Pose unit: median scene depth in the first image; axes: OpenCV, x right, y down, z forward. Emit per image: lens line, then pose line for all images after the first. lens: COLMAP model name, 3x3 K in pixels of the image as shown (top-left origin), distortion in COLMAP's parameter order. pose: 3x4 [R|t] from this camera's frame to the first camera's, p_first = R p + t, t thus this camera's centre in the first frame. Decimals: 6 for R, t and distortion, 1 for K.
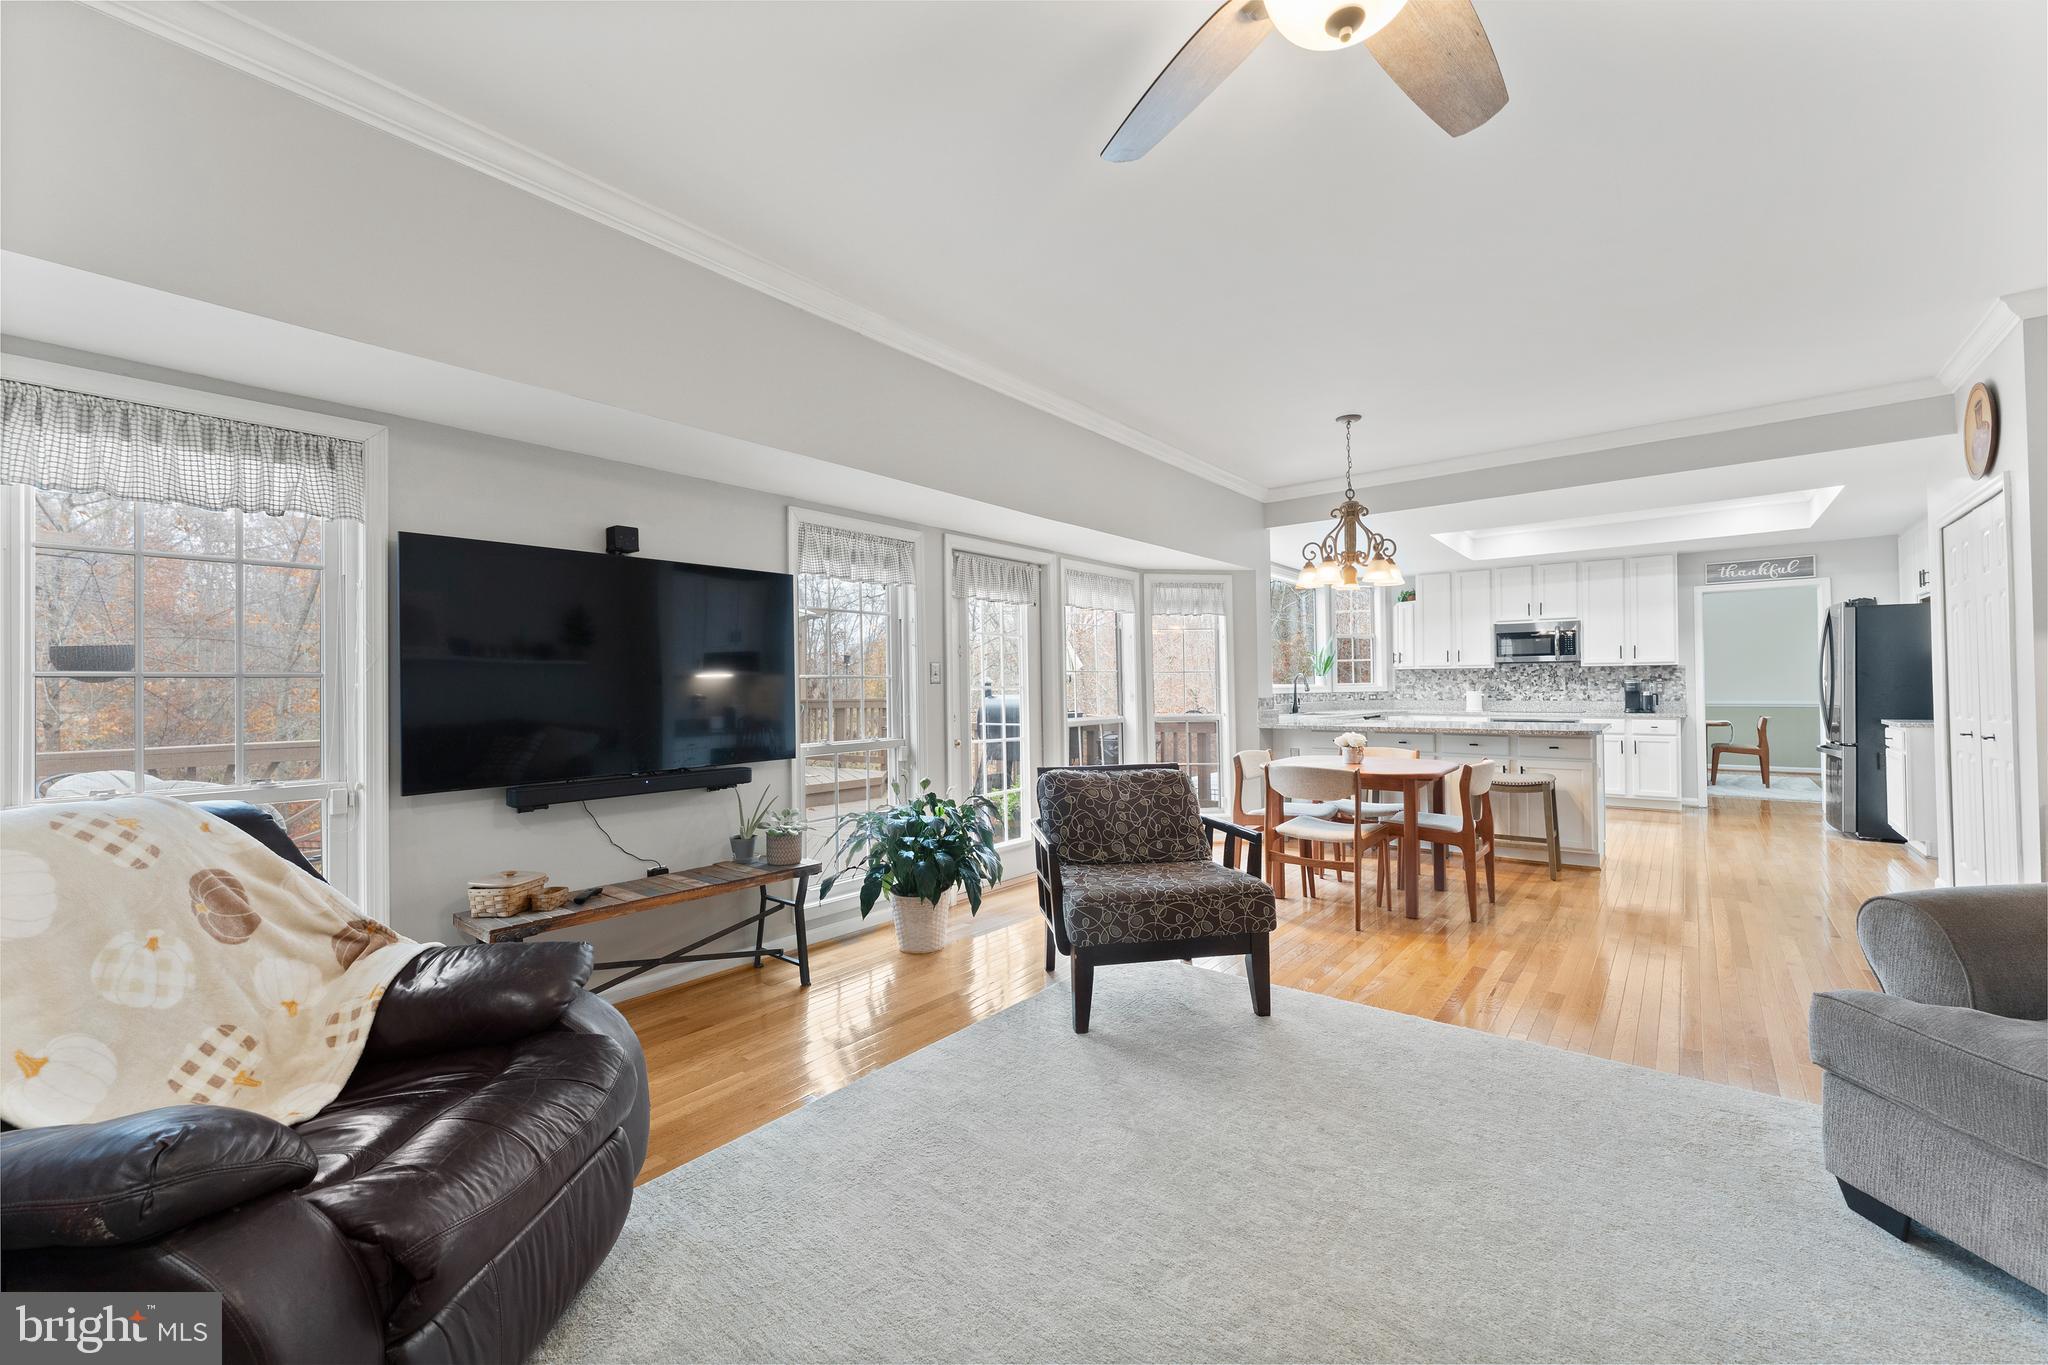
lens RADIAL K [[827.6, 0, 1014.7], [0, 827.6, 679.2], [0, 0, 1]] dist [0.000845, -0.000798]
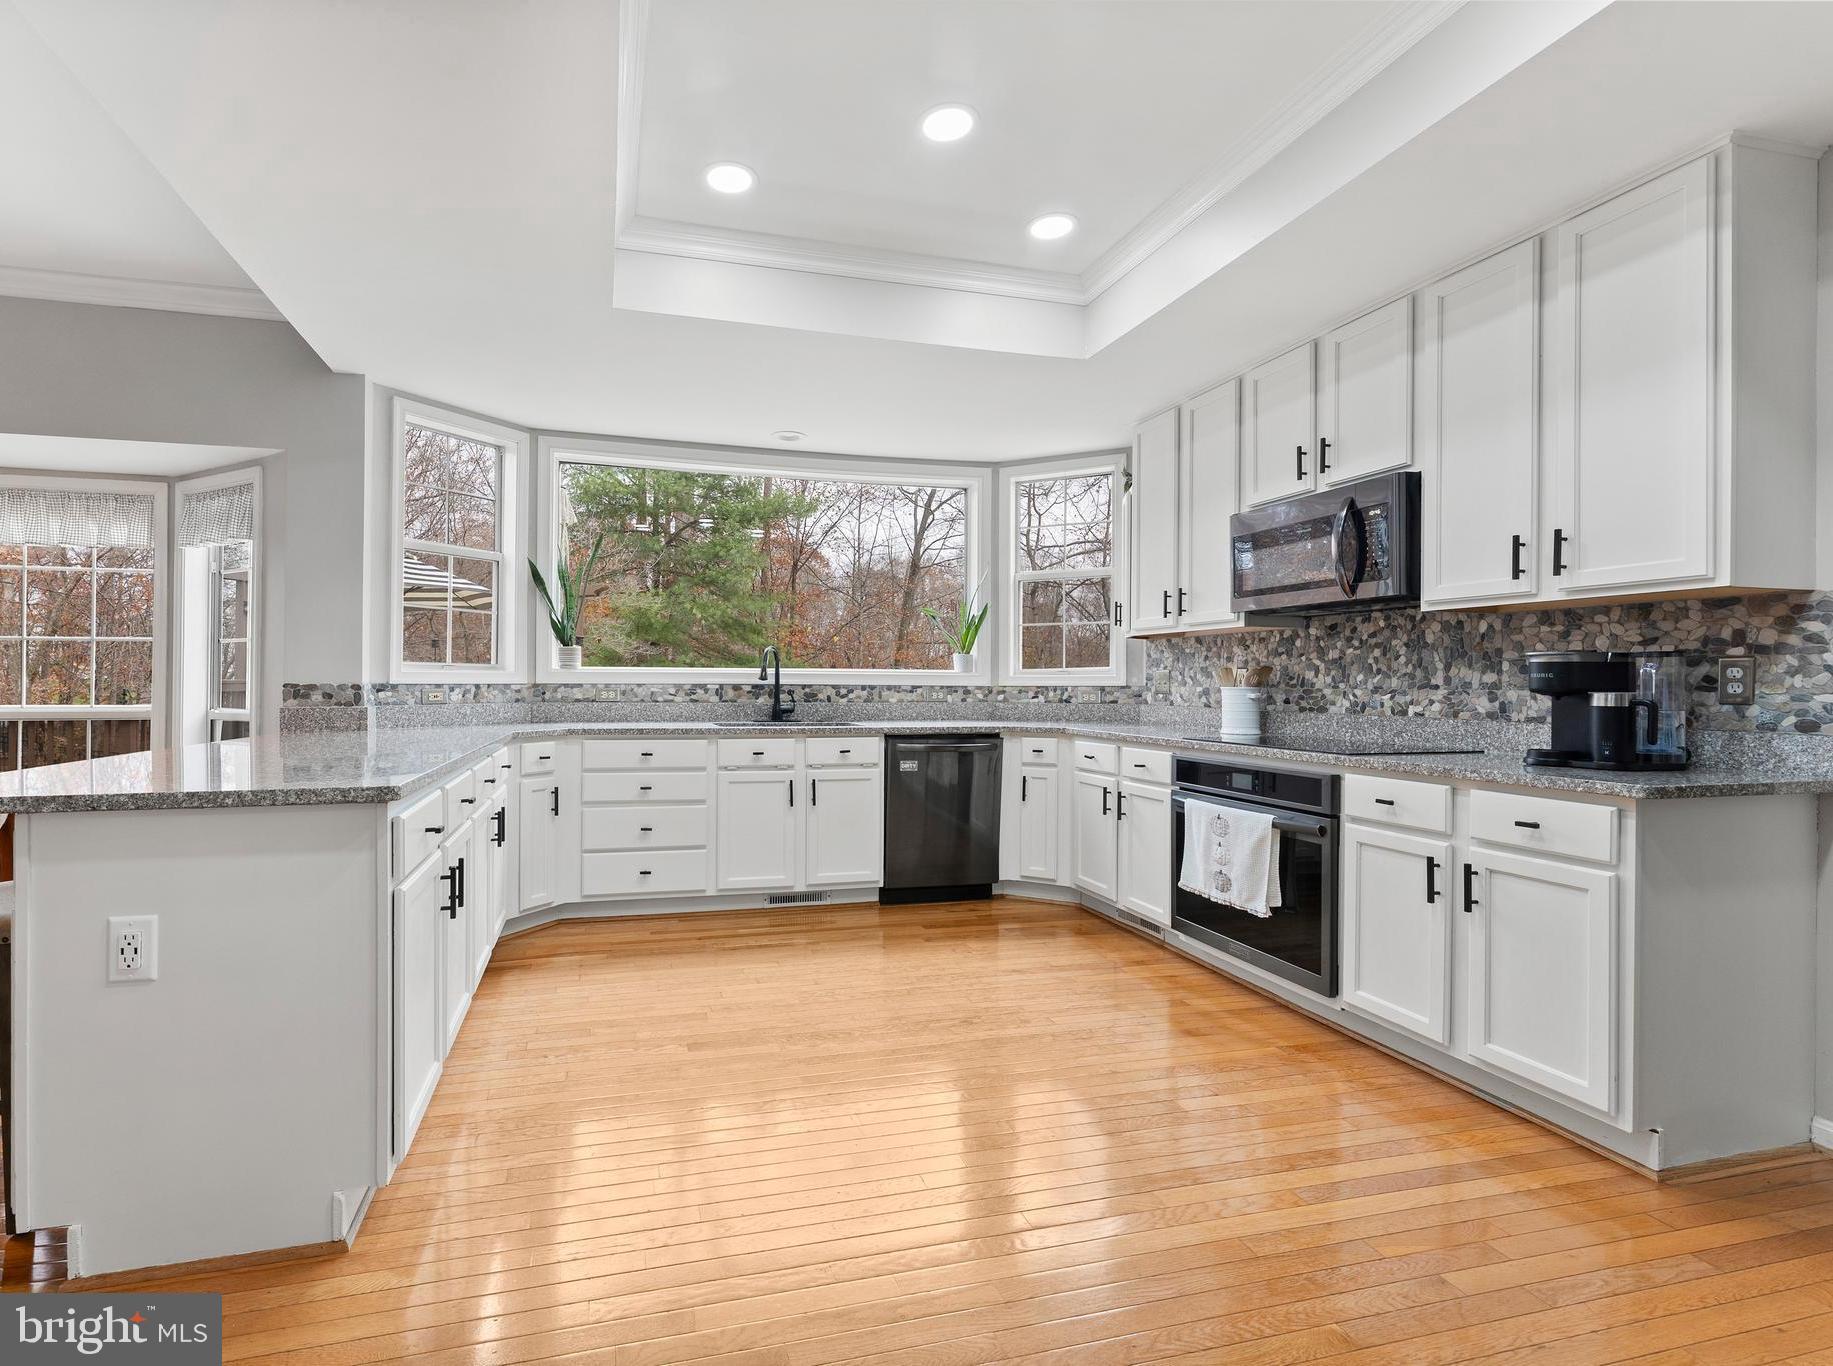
lens RADIAL K [[839.6, 0, 880.1], [0, 839.6, 683.7], [0, 0, 1]] dist [0.001855, -0.001712]
pose [[0.798160, 0.010723, -0.602350, 1.562577], [-0.005855, 0.999932, 0.010043, 0.022932], [0.602417, -0.004489, 0.798169, 1.329976]]
